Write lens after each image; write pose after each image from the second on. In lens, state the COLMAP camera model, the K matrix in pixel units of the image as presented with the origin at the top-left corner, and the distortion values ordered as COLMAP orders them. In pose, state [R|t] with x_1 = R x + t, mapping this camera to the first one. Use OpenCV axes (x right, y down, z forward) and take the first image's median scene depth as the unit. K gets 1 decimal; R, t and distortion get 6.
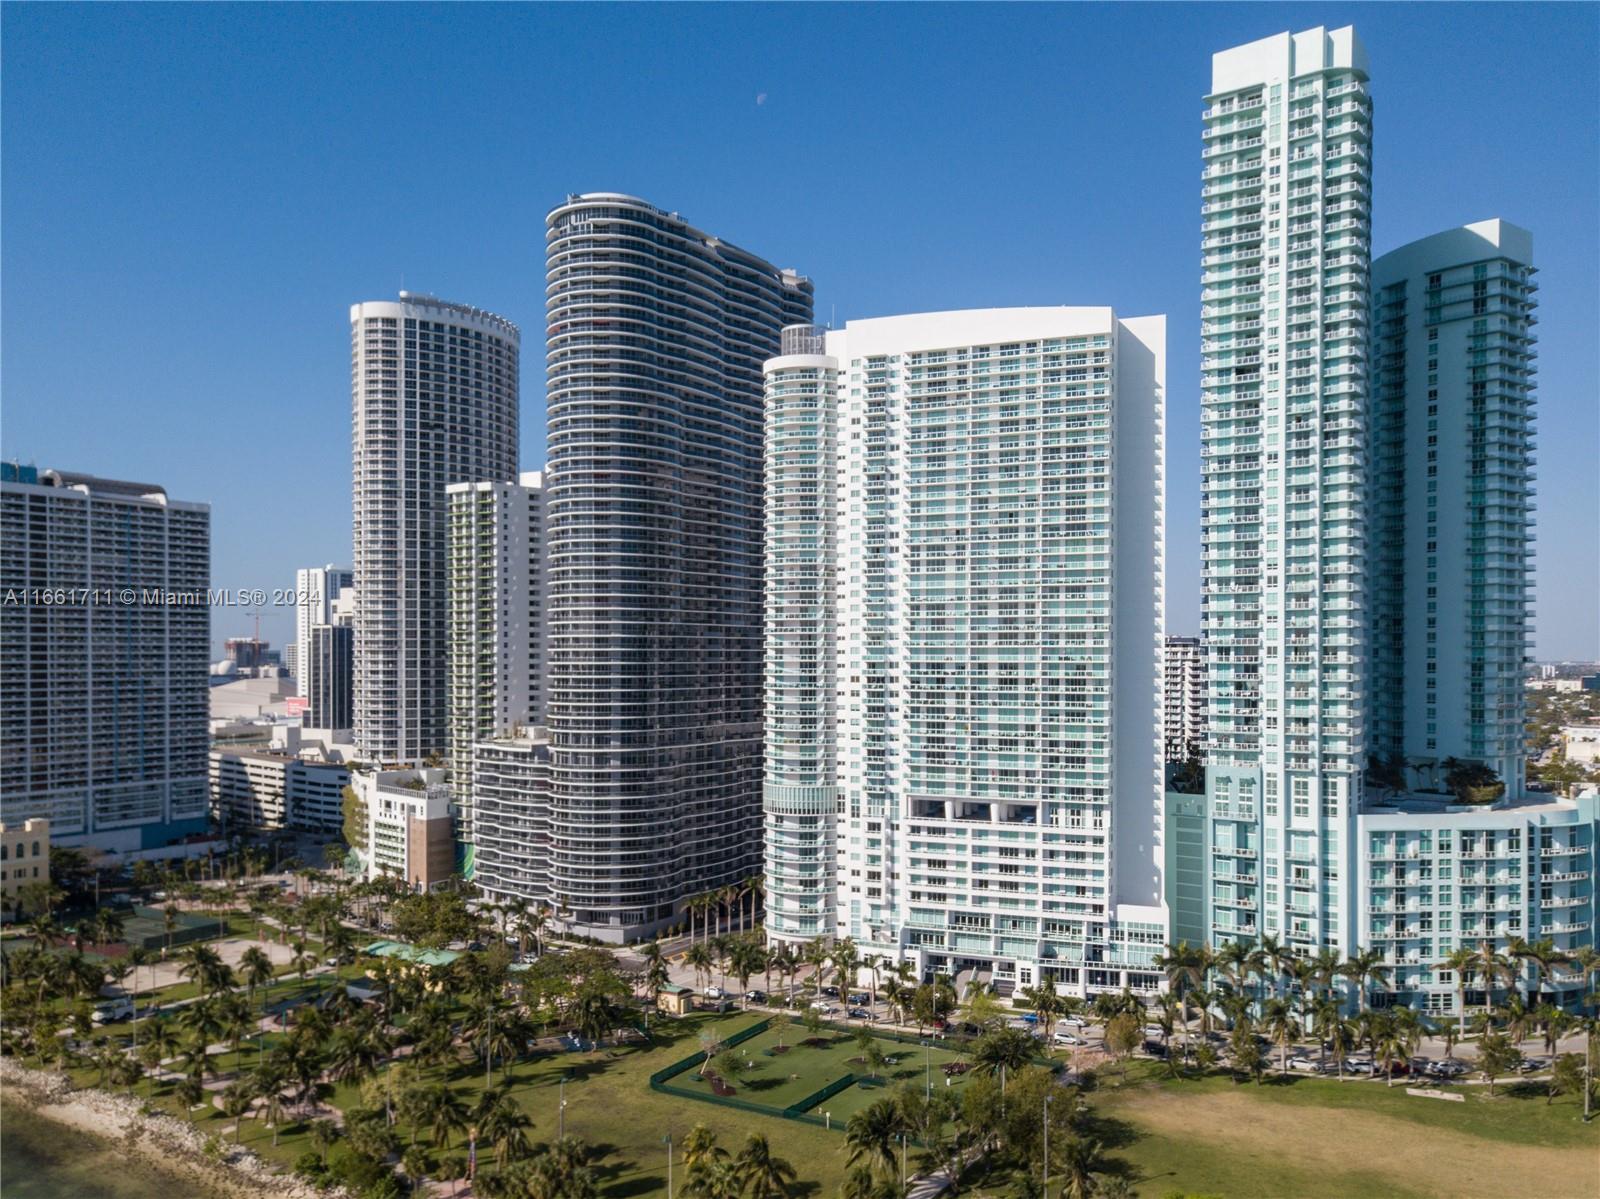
lens RADIAL K [[1249.2, 0, 767.1], [0, 1249.2, 661.9], [0, 0, 1]] dist [-0.008460, 0.031794]
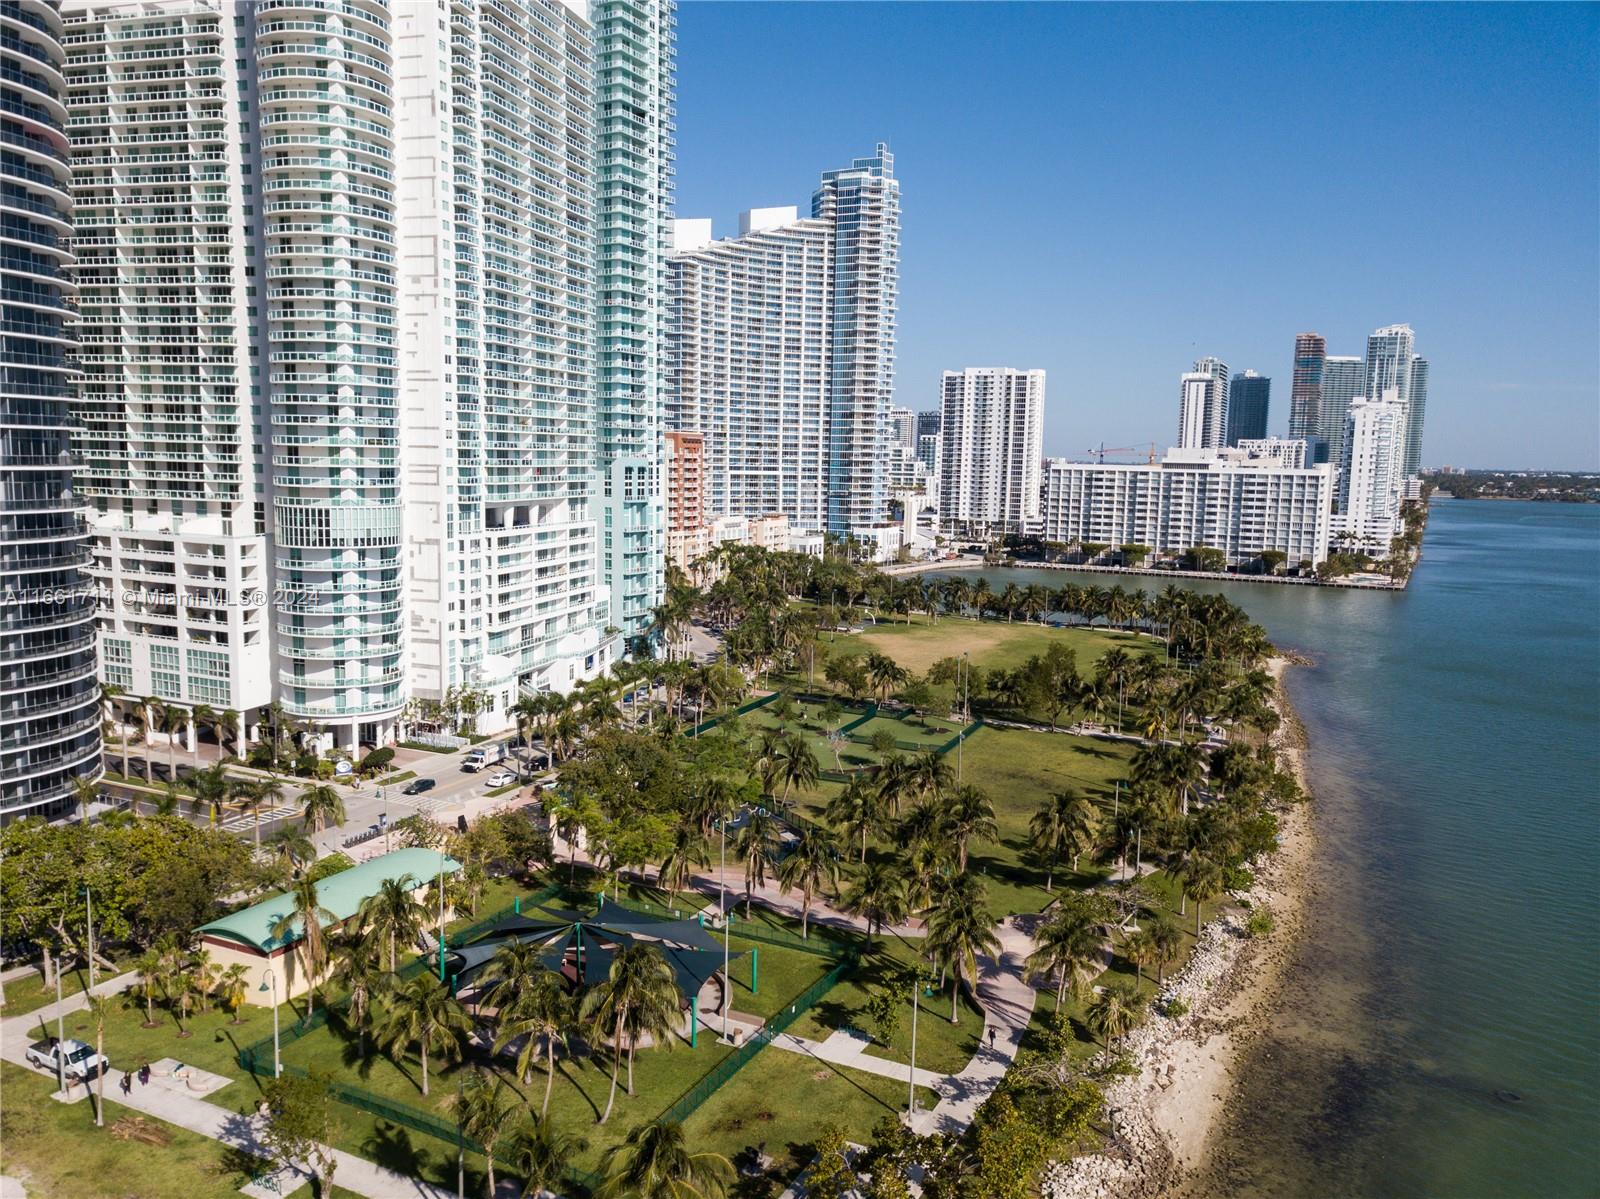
lens RADIAL K [[1222.1, 0, 798.4], [0, 1222.1, 612.4], [0, 0, 1]] dist [0.026375, -0.003286]
pose [[-0.129307, -0.131916, 0.982791, -0.747256], [-0.017383, 0.991261, 0.130765, 0.068681], [-0.991452, -0.000175, -0.130470, 0.912232]]
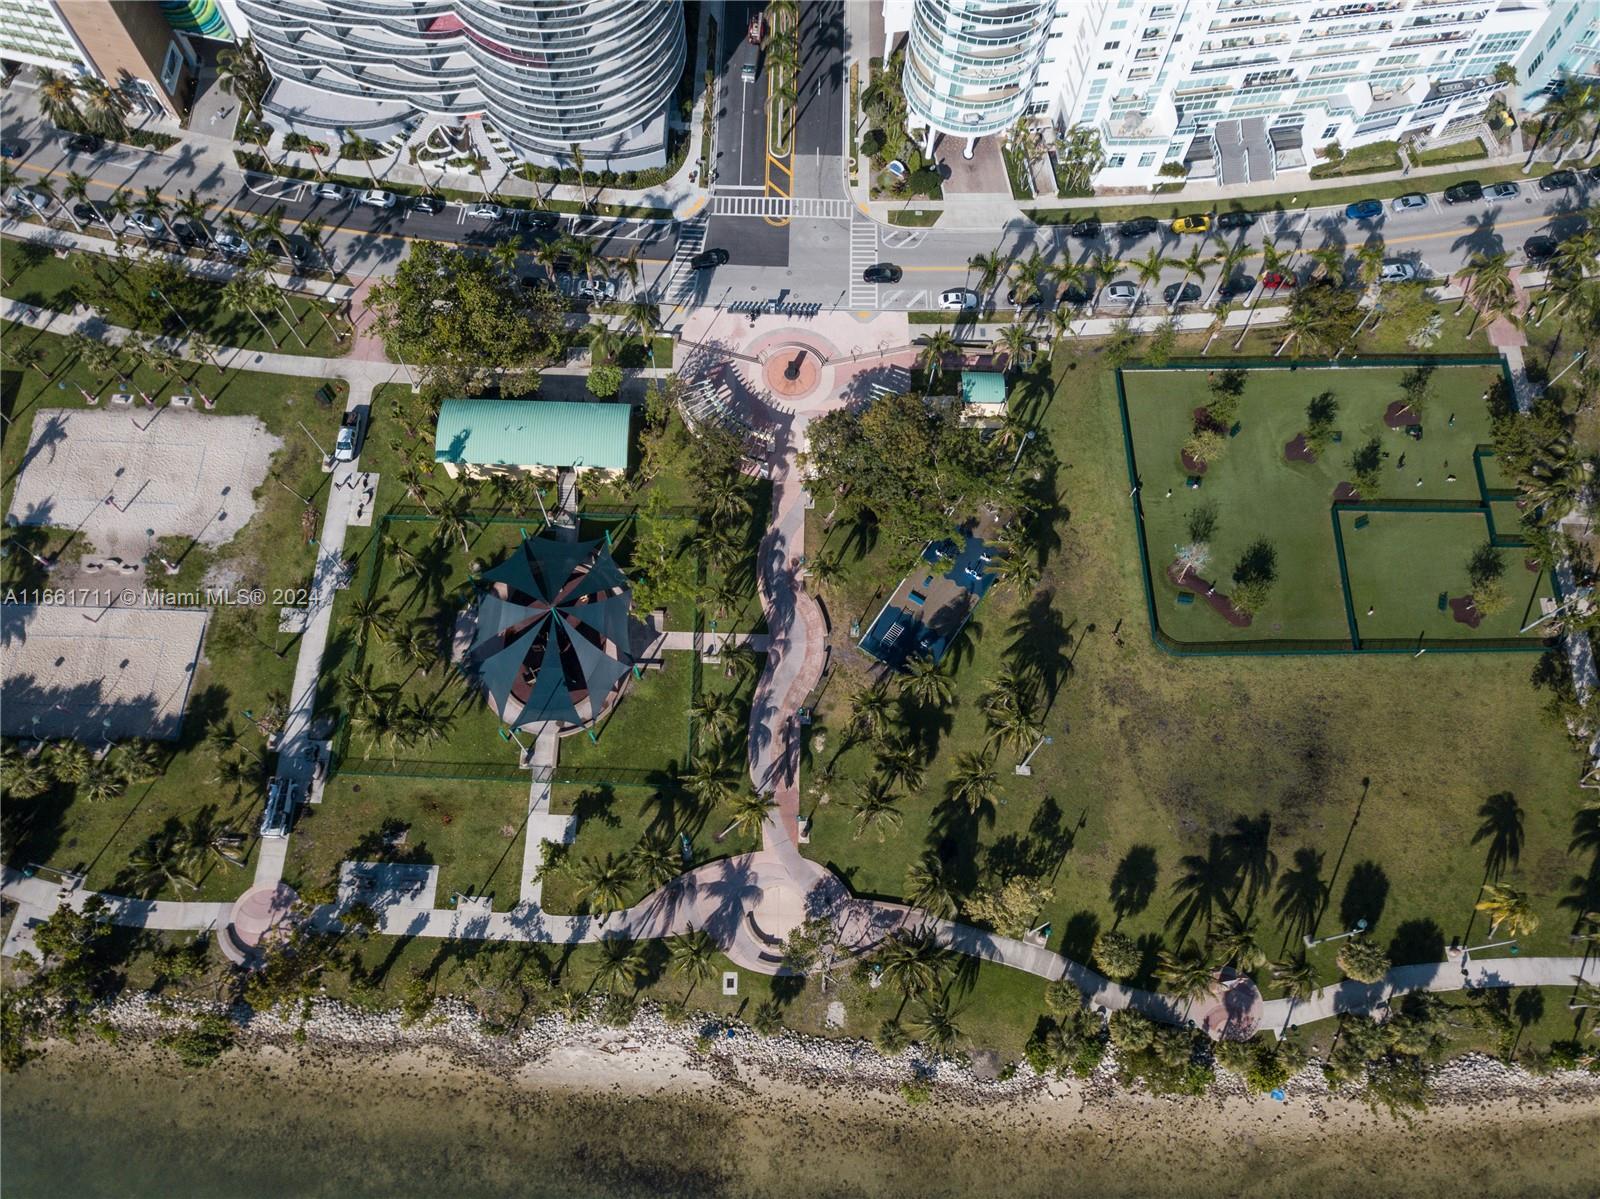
lens RADIAL K [[1222.1, 0, 771.3], [0, 1222.1, 616.4], [0, 0, 1]] dist [0.026375, -0.003286]
pose [[0.850404, -0.486203, 0.201048, -0.352721], [-0.006921, 0.371755, 0.928305, -0.311968], [-0.526085, -0.790825, 0.312777, 0.689090]]
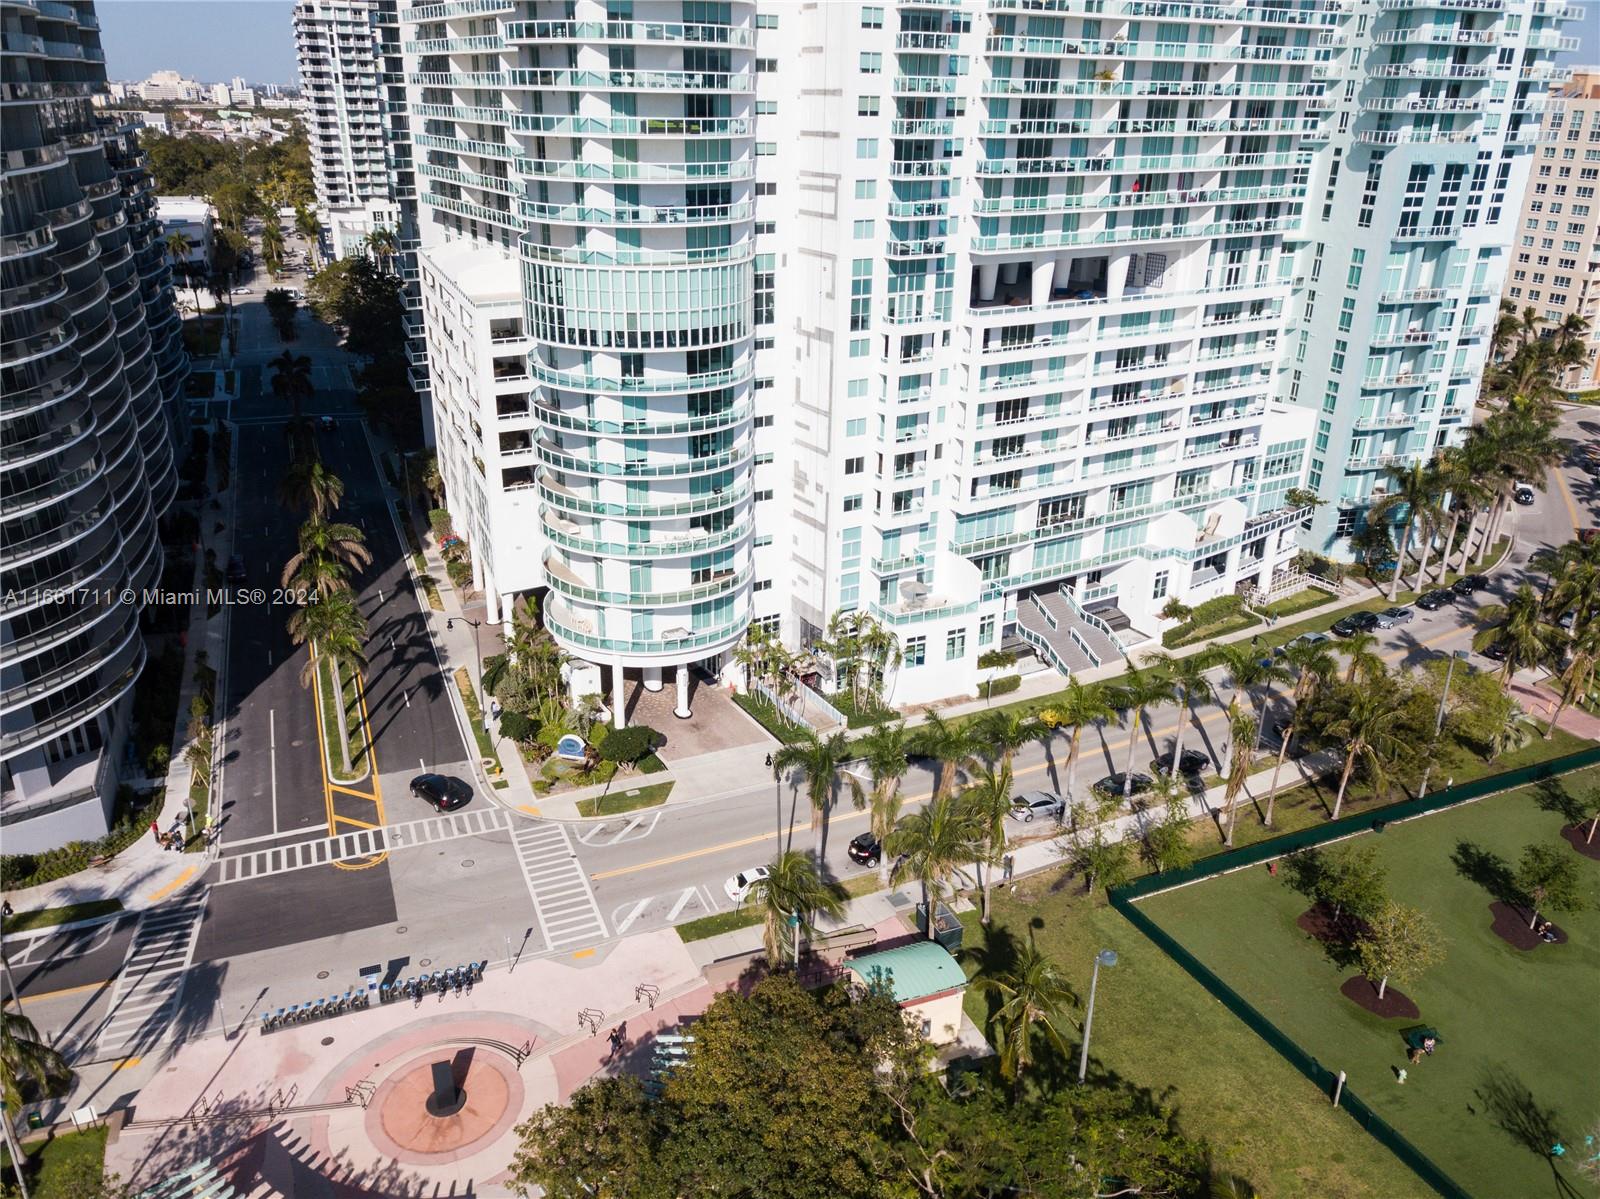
lens RADIAL K [[1222.1, 0, 783.6], [0, 1222.1, 606.7], [0, 0, 1]] dist [0.026375, -0.003286]
pose [[0.573680, -0.311210, 0.757654, -0.269220], [-0.009992, 0.922279, 0.386396, 0.058446], [-0.819018, -0.229238, 0.525984, 0.824029]]
